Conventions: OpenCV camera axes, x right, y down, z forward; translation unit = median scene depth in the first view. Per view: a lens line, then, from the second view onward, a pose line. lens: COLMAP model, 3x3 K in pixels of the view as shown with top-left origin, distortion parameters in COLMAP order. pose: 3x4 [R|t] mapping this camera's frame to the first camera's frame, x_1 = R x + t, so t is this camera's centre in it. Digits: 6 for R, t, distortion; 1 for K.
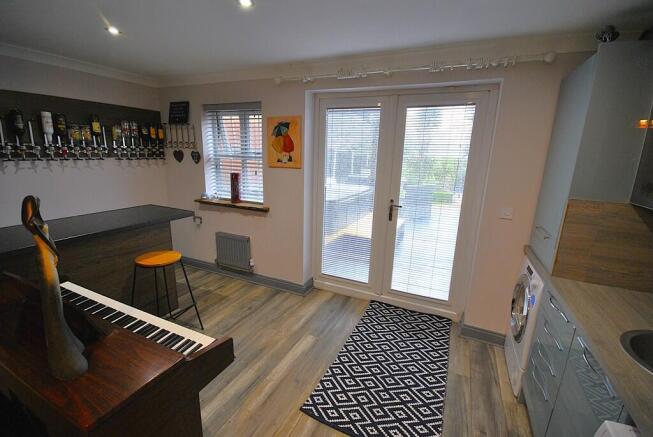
lens RADIAL K [[287.2, 0, 323.9], [0, 287.2, 221.5], [0, 0, 1]] dist [-0.000034, -0.000794]
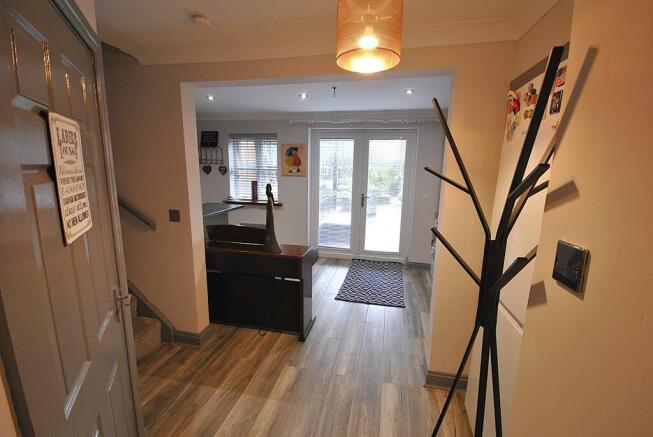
lens RADIAL K [[287.2, 0, 324.6], [0, 287.2, 220.3], [0, 0, 1]] dist [-0.000034, -0.000794]
pose [[0.976105, -0.053000, 0.210739, -0.320514], [0.061857, 0.997448, -0.035656, 0.116815], [-0.208312, 0.047840, 0.976892, -0.538632]]
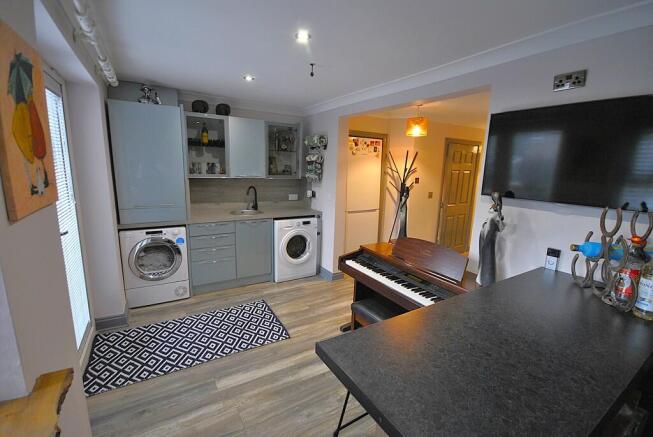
lens RADIAL K [[287.2, 0, 327.9], [0, 287.2, 218.7], [0, 0, 1]] dist [-0.000034, -0.000794]
pose [[-0.834237, -0.158813, 0.528040, -0.563174], [0.068399, 0.920426, 0.384888, -0.283774], [-0.547147, 0.357205, -0.756991, 1.086606]]
